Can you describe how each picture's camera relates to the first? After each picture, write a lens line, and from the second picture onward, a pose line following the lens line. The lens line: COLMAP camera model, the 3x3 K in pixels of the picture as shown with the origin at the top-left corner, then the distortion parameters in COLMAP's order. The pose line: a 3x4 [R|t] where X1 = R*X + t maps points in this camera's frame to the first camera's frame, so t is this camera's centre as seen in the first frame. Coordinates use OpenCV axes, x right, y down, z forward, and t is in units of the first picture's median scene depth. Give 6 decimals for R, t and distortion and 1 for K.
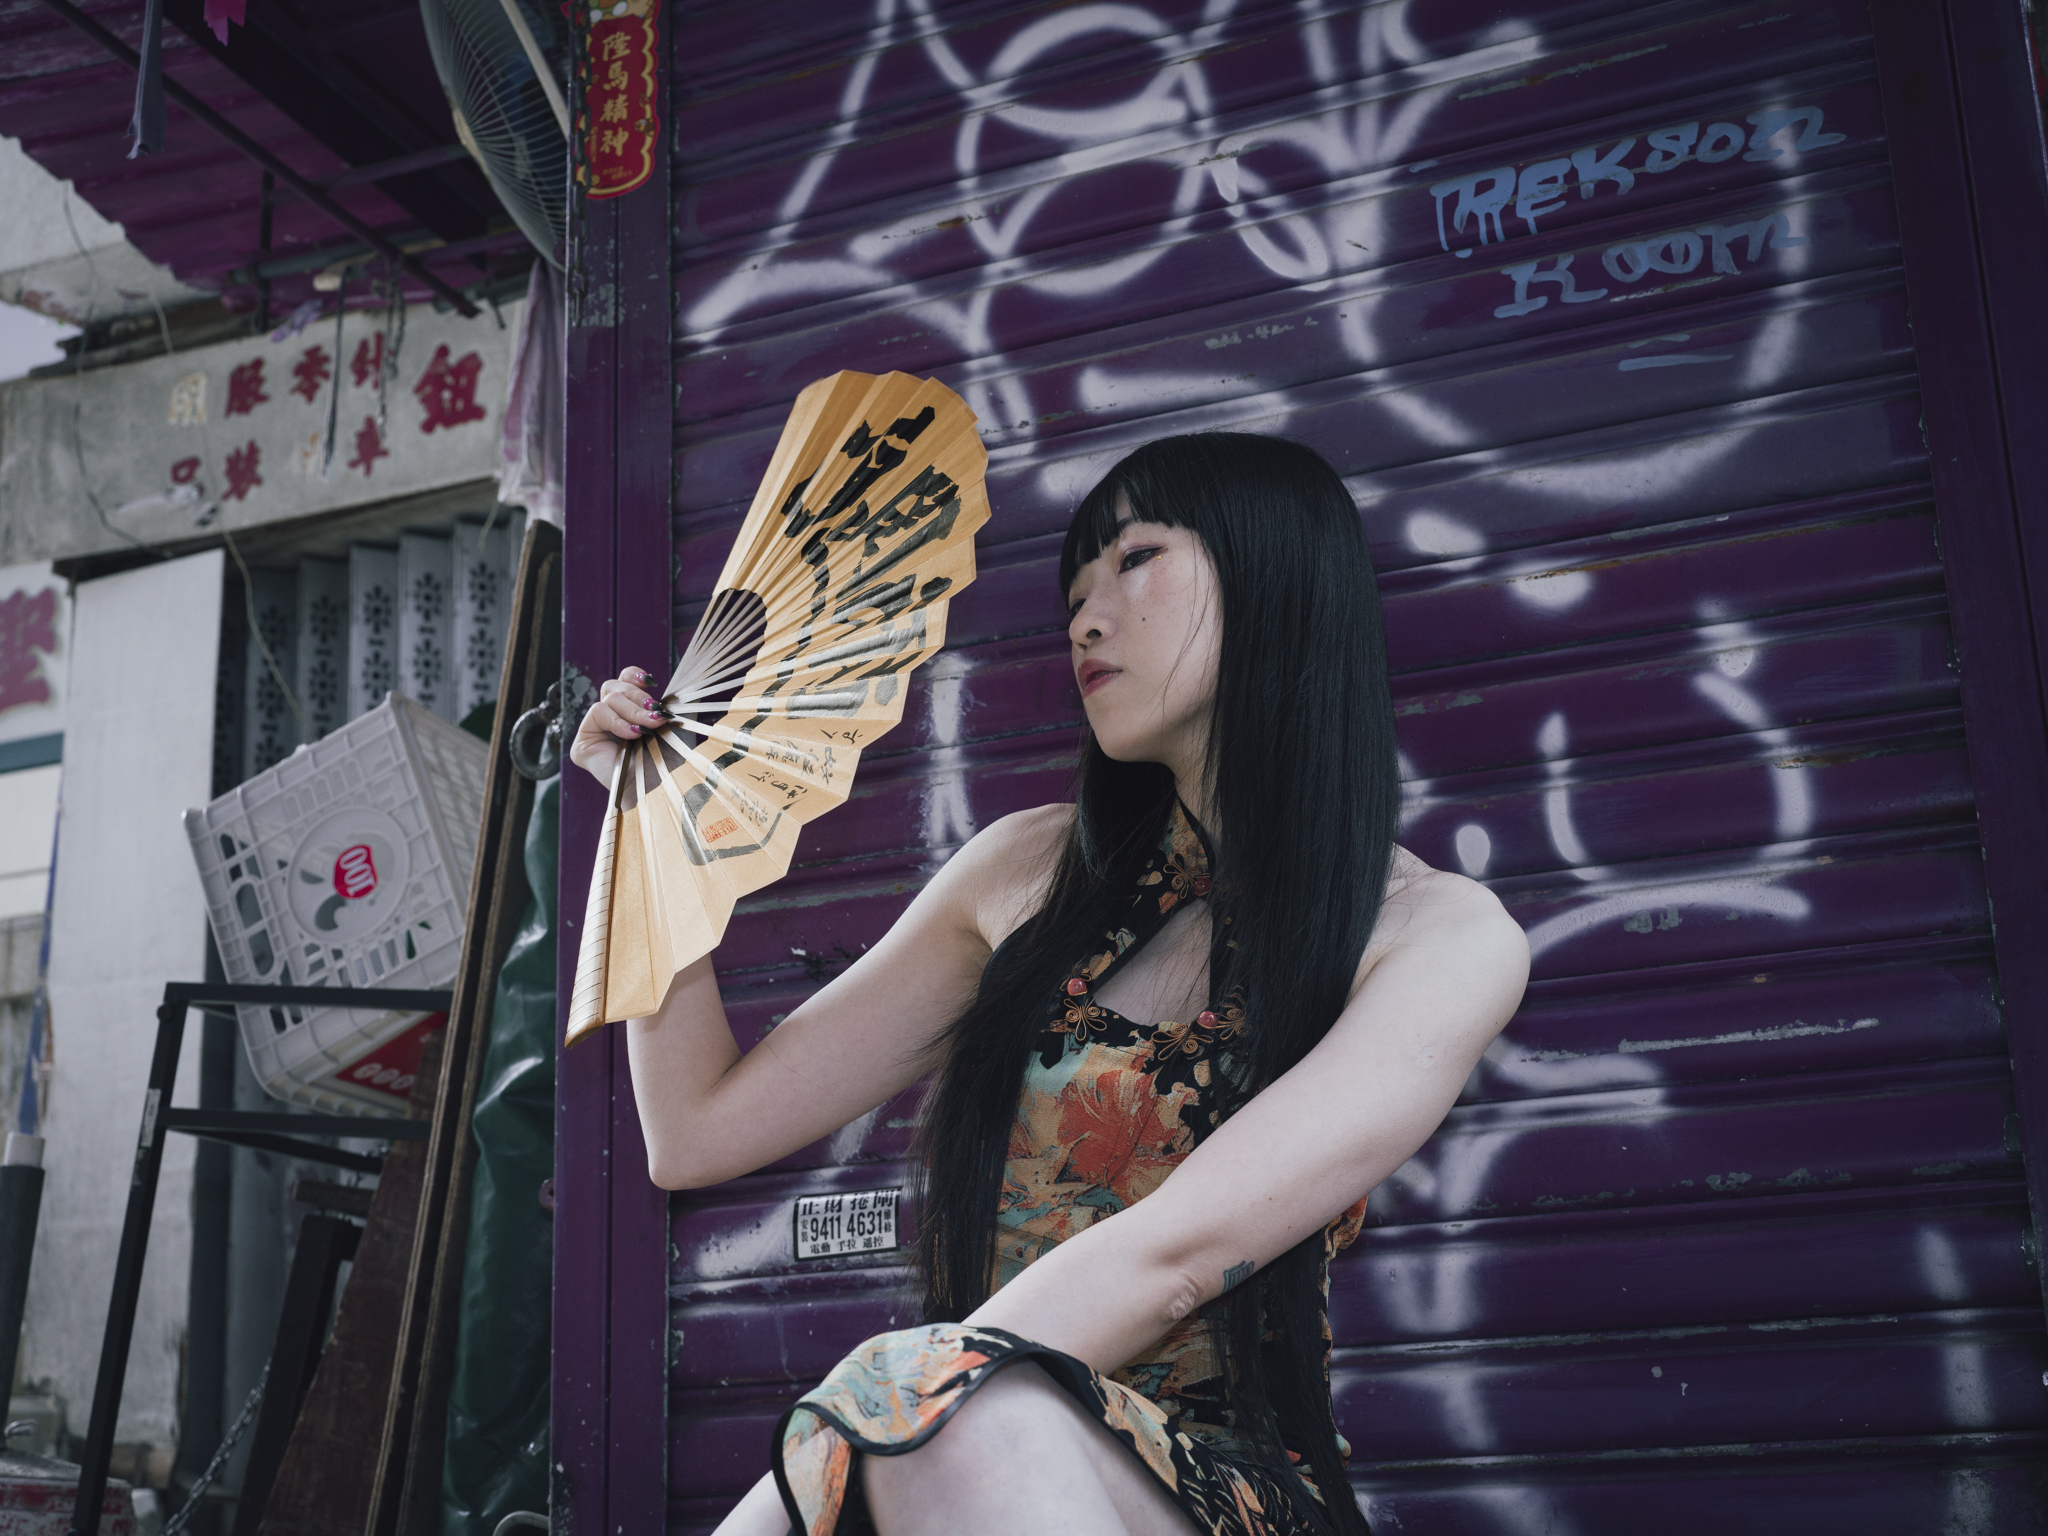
lens RADIAL K [[2705.0, 0, 998.9], [0, 2705.0, 761.3], [0, 0, 1]] dist [0.019271, 0.000000]
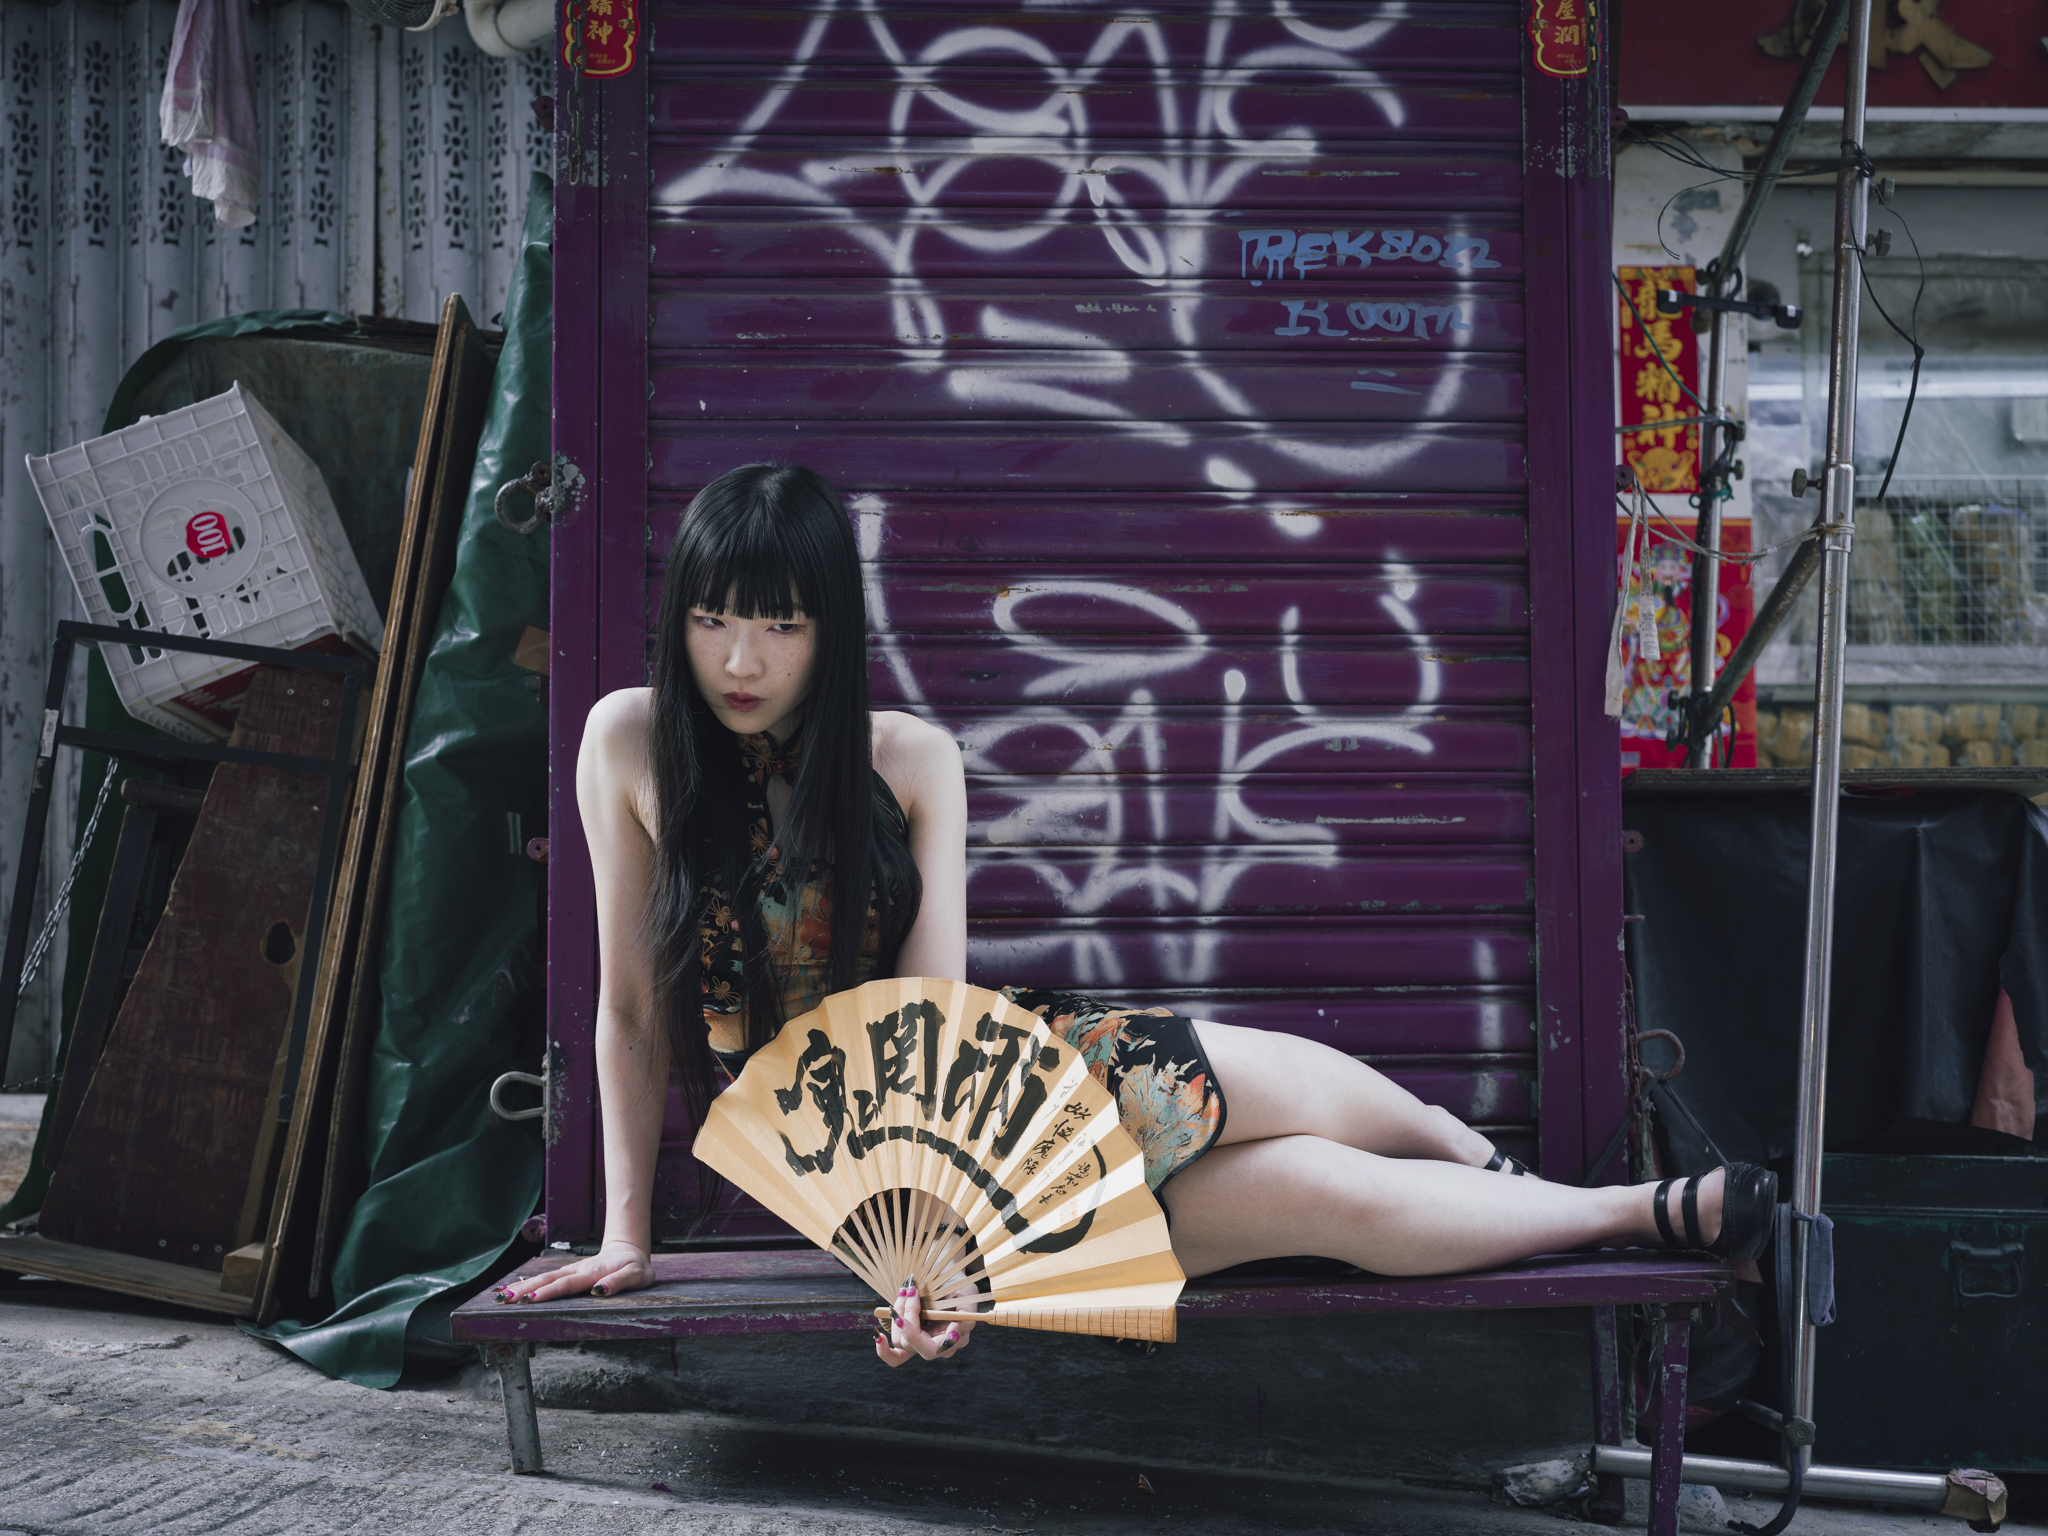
lens RADIAL K [[2858.9, 0, 1123.5], [0, 2858.9, 691.8], [0, 0, 1]] dist [0.015508, 0.000000]
pose [[0.884867, 0.061580, 0.461756, -0.613540], [-0.150777, 0.975728, 0.158812, -0.205831], [-0.440768, -0.210149, 0.872674, -0.407152]]
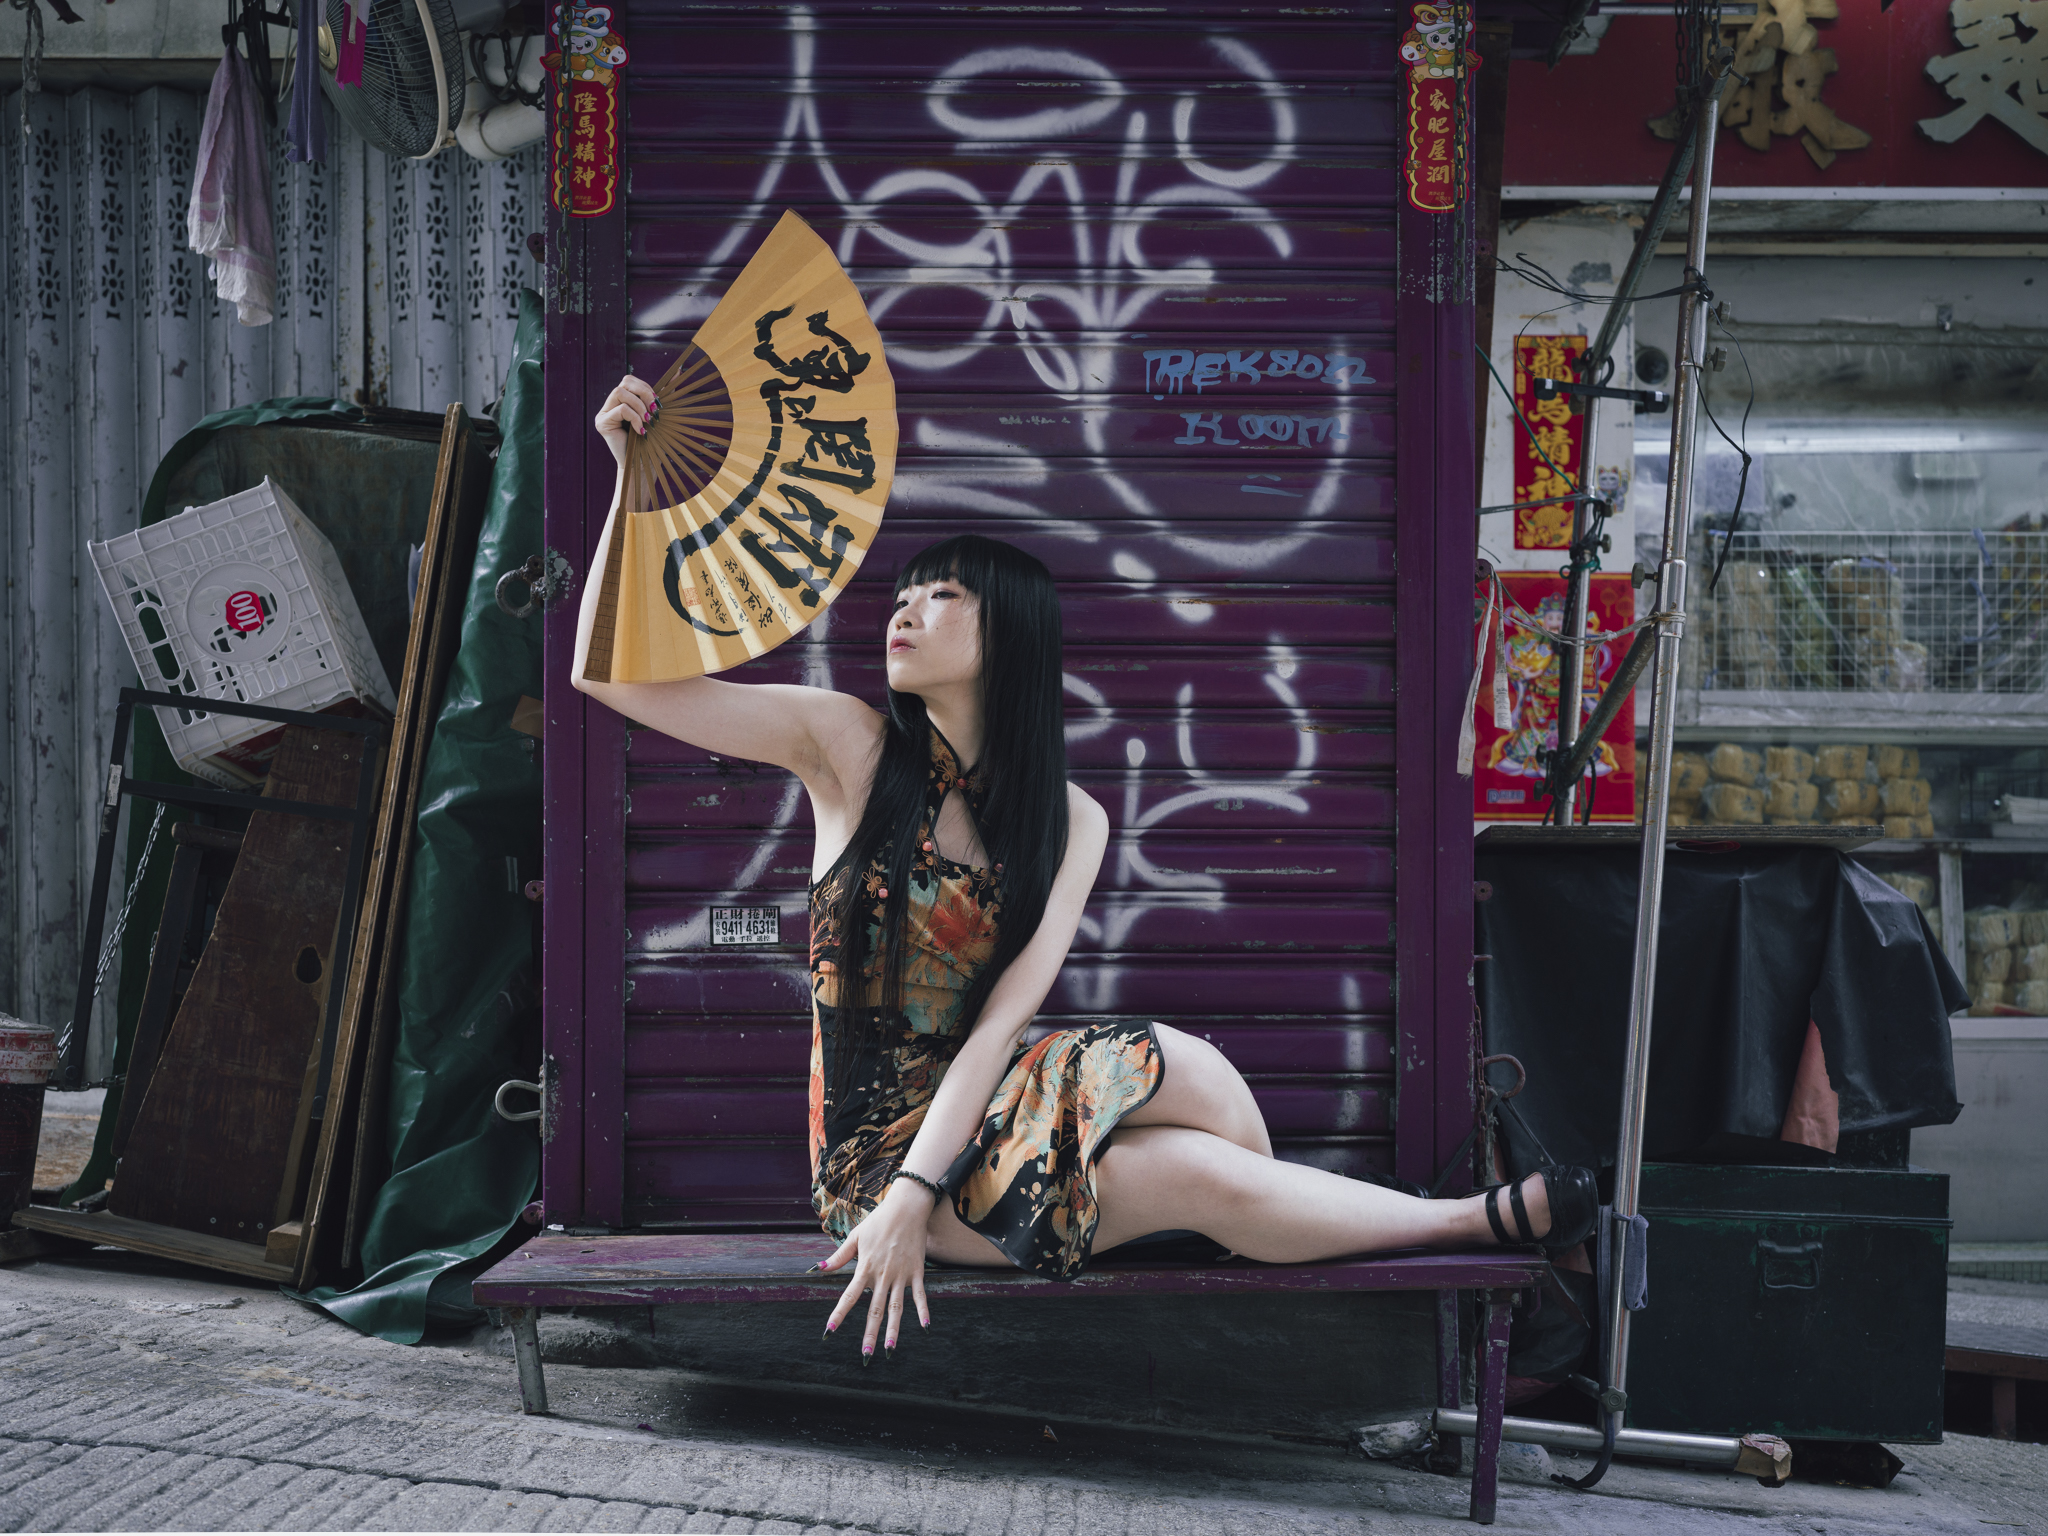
lens RADIAL K [[2835.9, 0, 941.1], [0, 2835.9, 873.8], [0, 0, 1]] dist [0.010760, 0.000000]
pose [[0.903586, 0.038730, 0.426653, -0.704787], [-0.148897, 0.962210, 0.227996, -0.284547], [-0.401699, -0.269541, 0.875206, -0.597914]]
